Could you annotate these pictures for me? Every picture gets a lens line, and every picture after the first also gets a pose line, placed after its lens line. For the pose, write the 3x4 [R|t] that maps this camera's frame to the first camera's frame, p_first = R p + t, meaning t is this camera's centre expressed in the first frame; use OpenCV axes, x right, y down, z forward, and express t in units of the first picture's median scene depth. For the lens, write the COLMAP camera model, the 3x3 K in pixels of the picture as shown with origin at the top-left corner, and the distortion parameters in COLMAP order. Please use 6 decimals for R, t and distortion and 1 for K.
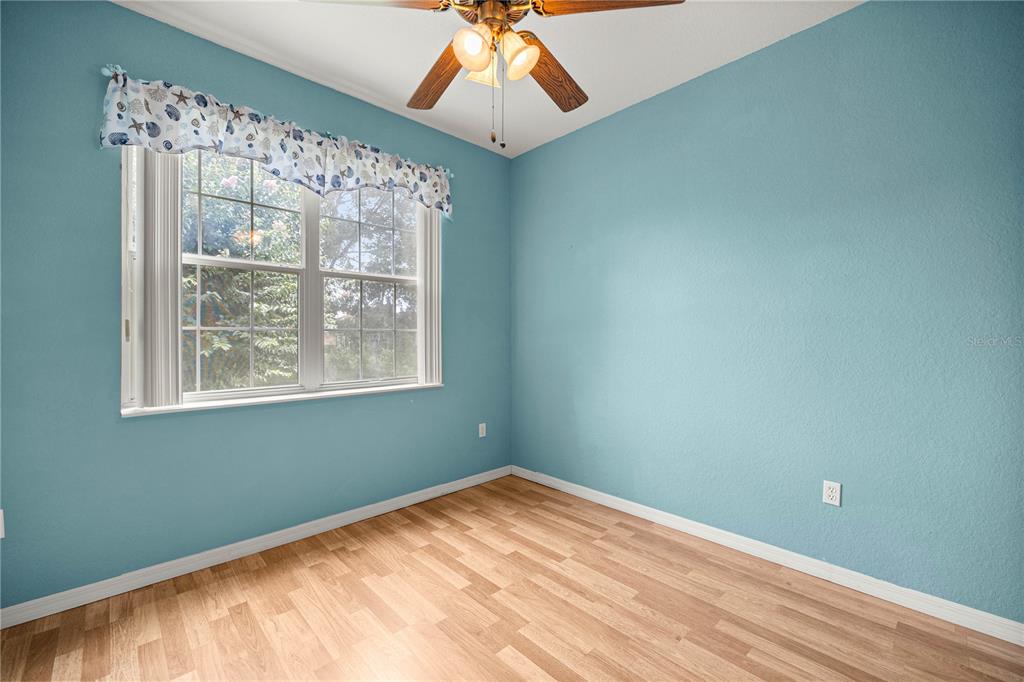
lens RADIAL K [[433.3, 0, 511.6], [0, 433.3, 343.9], [0, 0, 1]] dist [0.001001, 0.000096]
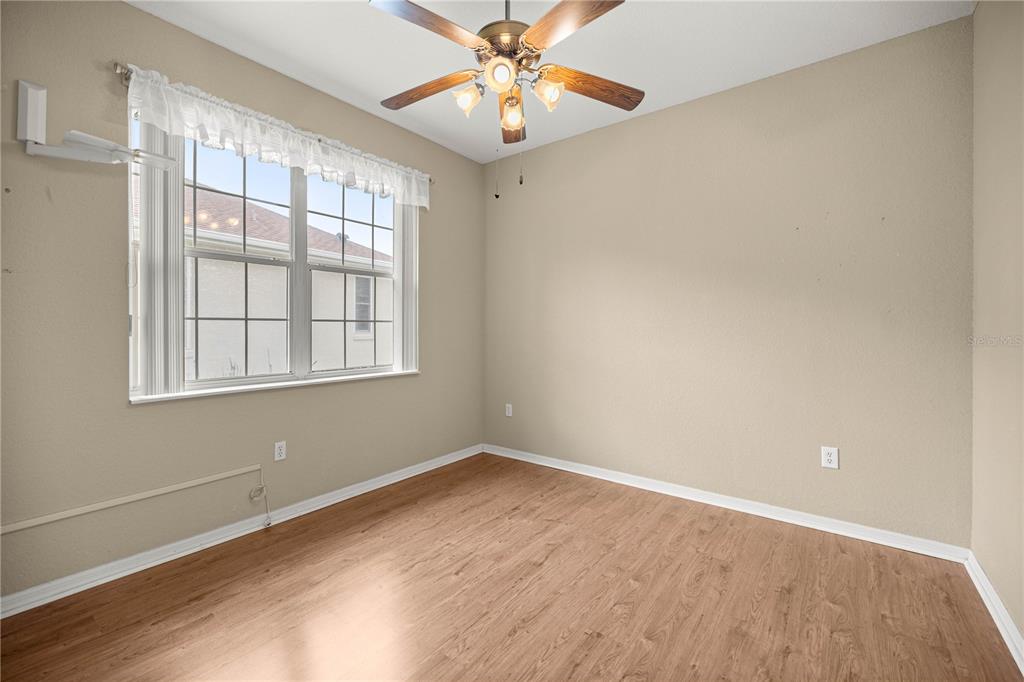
lens RADIAL K [[433.3, 0, 512.6], [0, 433.3, 335.5], [0, 0, 1]] dist [0.001001, 0.000096]
pose [[0.987830, 0.000687, 0.155534, -0.120027], [-0.001041, 0.999997, 0.002195, 0.002731], [-0.155532, -0.002330, 0.987828, -0.116430]]
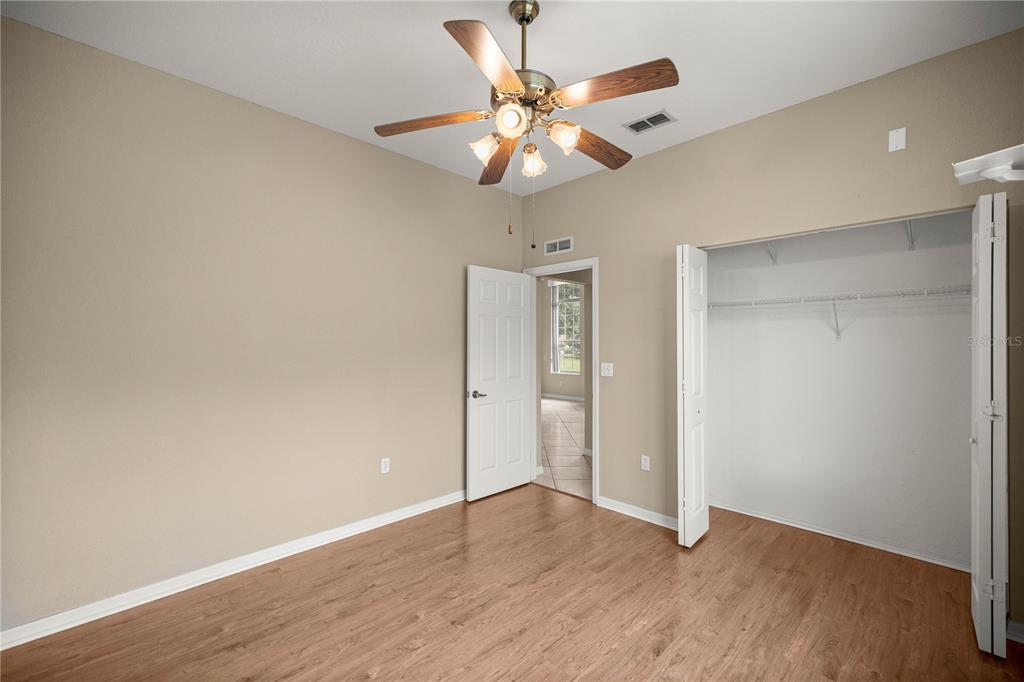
lens RADIAL K [[433.3, 0, 512.3], [0, 433.3, 339.2], [0, 0, 1]] dist [0.001001, 0.000096]
pose [[-0.999848, 0.004525, -0.016862, 0.043033], [0.004497, 0.999988, 0.001677, -0.087832], [0.016869, 0.001601, -0.999856, 1.647902]]
